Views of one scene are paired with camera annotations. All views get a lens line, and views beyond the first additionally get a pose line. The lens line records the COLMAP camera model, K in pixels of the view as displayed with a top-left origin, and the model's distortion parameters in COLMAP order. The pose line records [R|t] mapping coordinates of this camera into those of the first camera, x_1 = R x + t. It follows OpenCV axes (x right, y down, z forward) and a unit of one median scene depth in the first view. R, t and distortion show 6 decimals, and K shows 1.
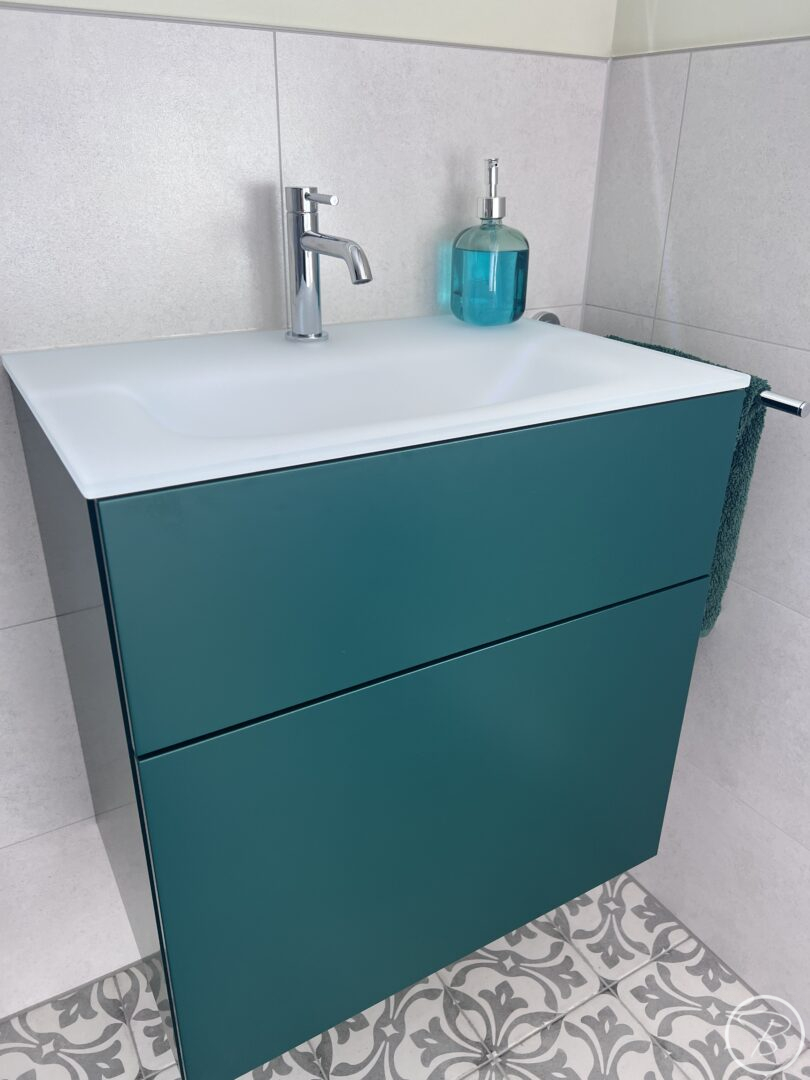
lens RADIAL K [[835.0, 0, 408.7], [0, 835.0, 549.9], [0, 0, 1]] dist [0.011011, -0.028048]
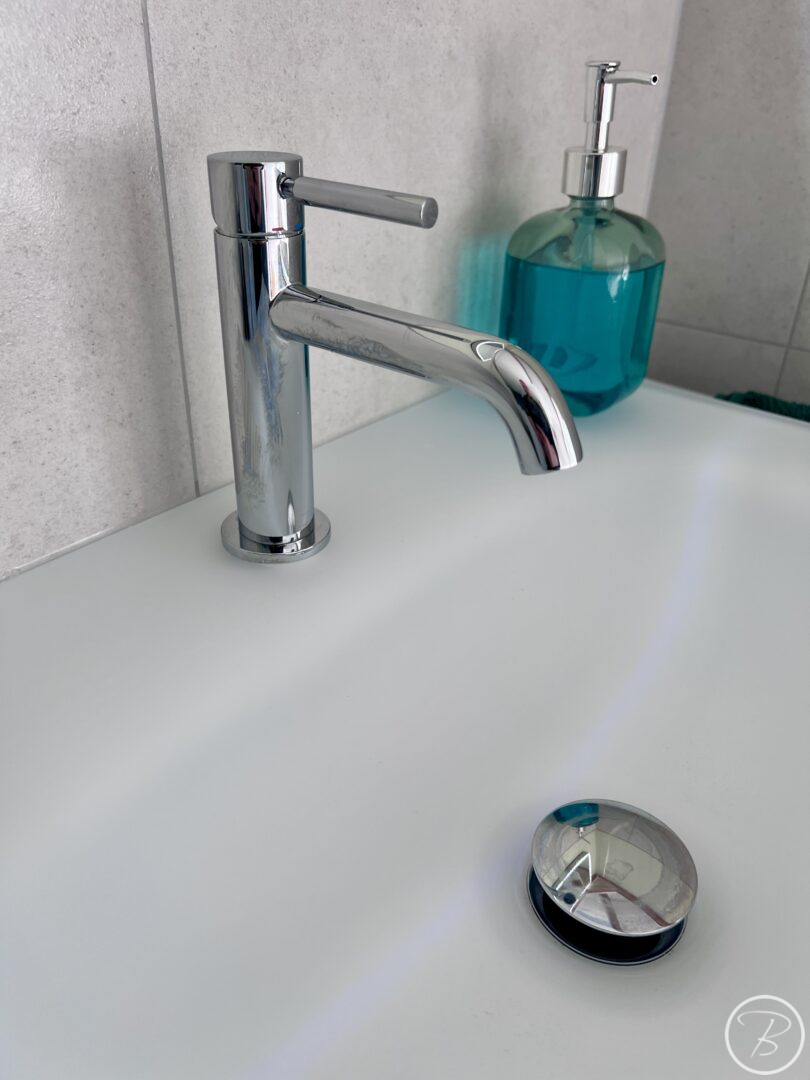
lens RADIAL K [[835.0, 0, 393.0], [0, 835.0, 547.4], [0, 0, 1]] dist [0.011011, -0.028048]
pose [[0.942885, -0.167123, 0.288163, -0.170253], [0.136053, 0.982808, 0.124815, -0.267902], [-0.304068, -0.078481, 0.949412, 0.555751]]
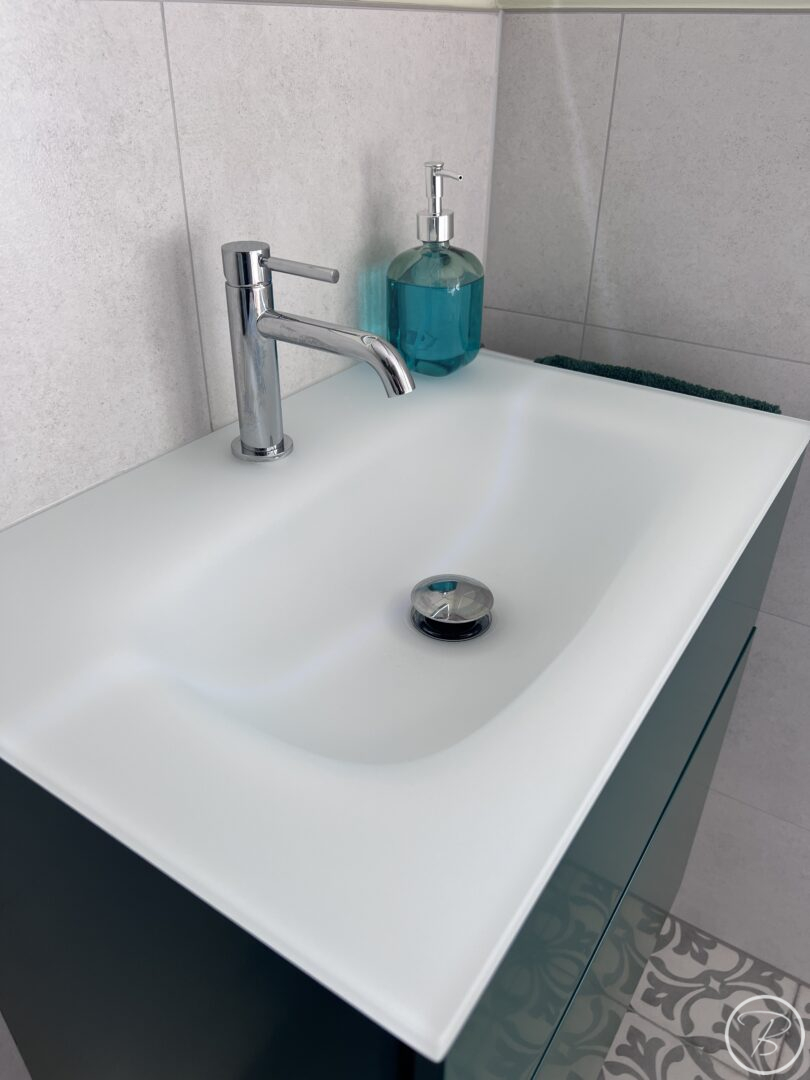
lens RADIAL K [[835.0, 0, 402.0], [0, 835.0, 539.9], [0, 0, 1]] dist [0.011011, -0.028048]
pose [[0.901037, -0.233208, 0.365713, -0.268536], [0.190326, 0.970229, 0.149774, -0.241706], [-0.389754, -0.065347, 0.918598, 0.275915]]
